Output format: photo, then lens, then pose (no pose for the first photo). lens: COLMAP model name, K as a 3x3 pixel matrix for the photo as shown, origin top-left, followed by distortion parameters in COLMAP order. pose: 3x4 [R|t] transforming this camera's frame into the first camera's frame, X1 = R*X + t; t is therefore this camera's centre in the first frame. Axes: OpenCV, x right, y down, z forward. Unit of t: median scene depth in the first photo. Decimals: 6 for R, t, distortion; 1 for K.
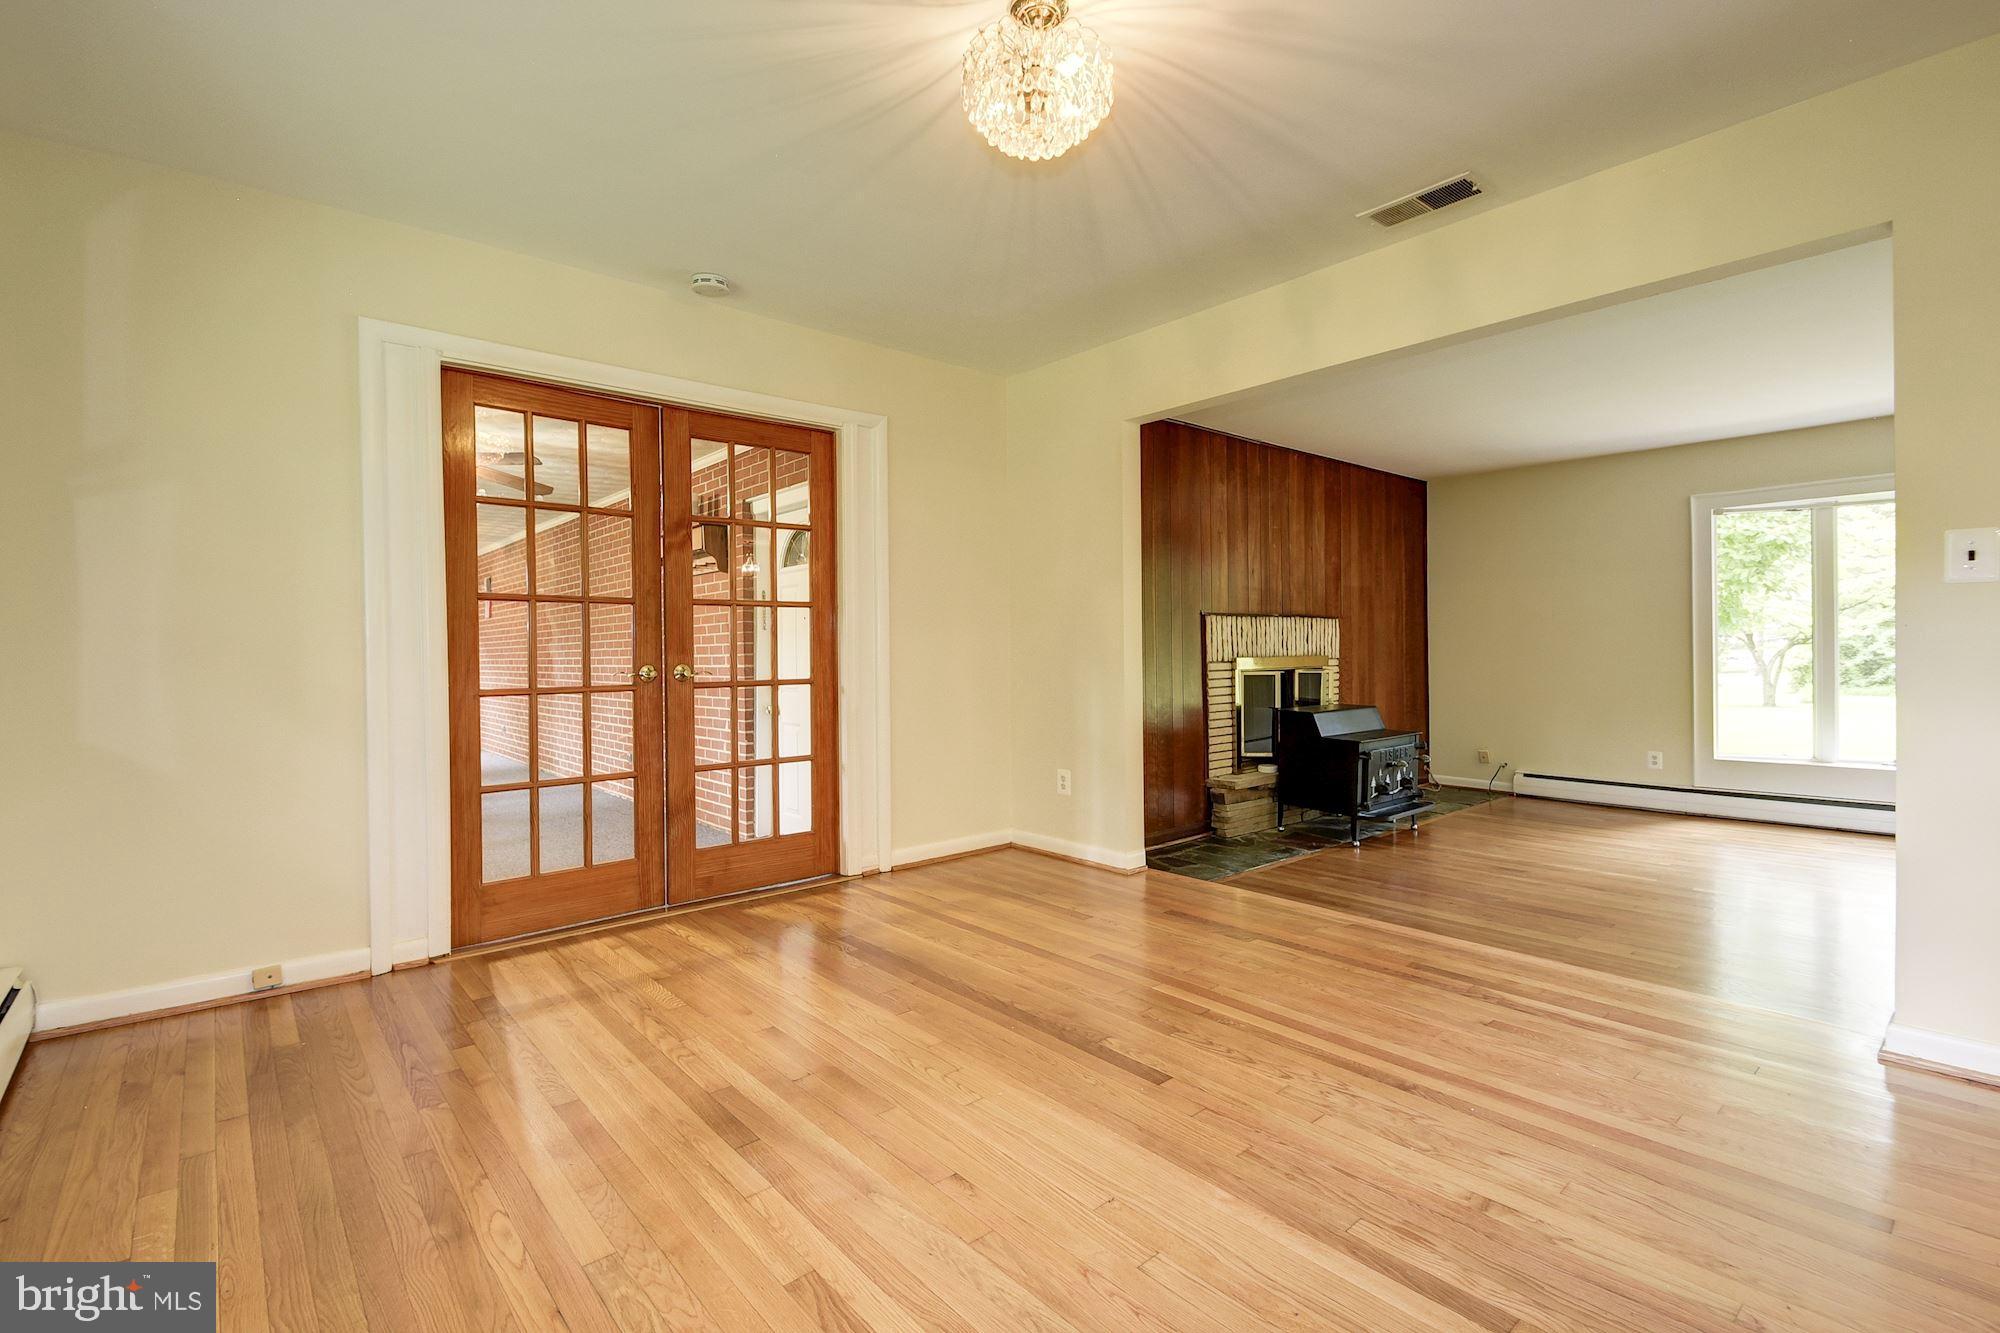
lens RADIAL K [[898.6, 0, 975.9], [0, 898.6, 656.6], [0, 0, 1]] dist [0.019608, -0.014099]
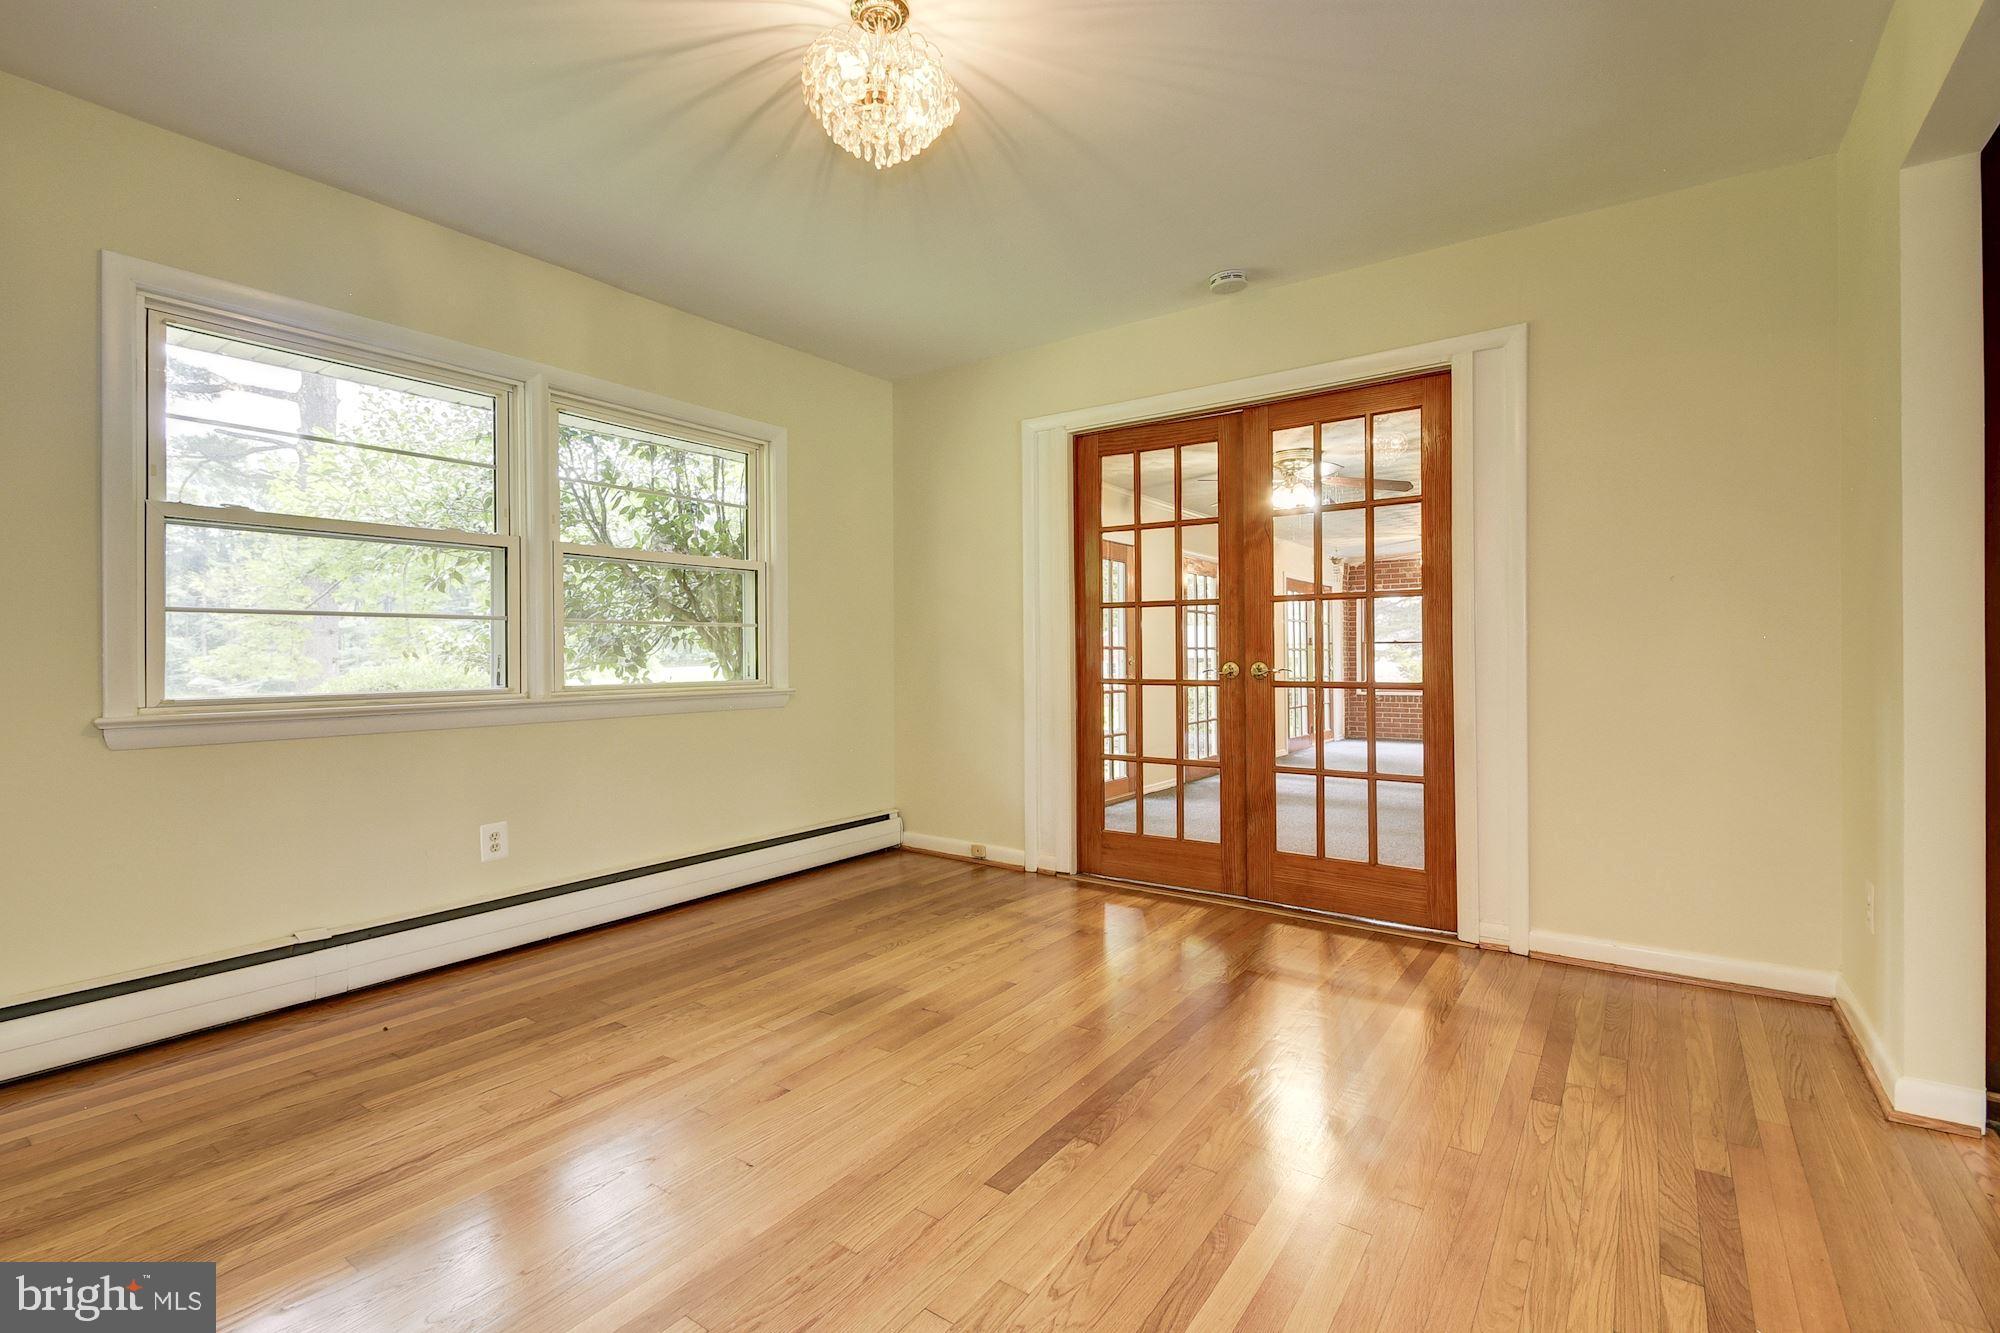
lens RADIAL K [[898.6, 0, 975.9], [0, 898.6, 656.6], [0, 0, 1]] dist [0.019608, -0.014099]
pose [[0.236979, 0.015336, -0.971394, 0.630514], [-0.004096, 0.999882, 0.014786, -0.011944], [0.971506, 0.000475, 0.237014, 0.505849]]
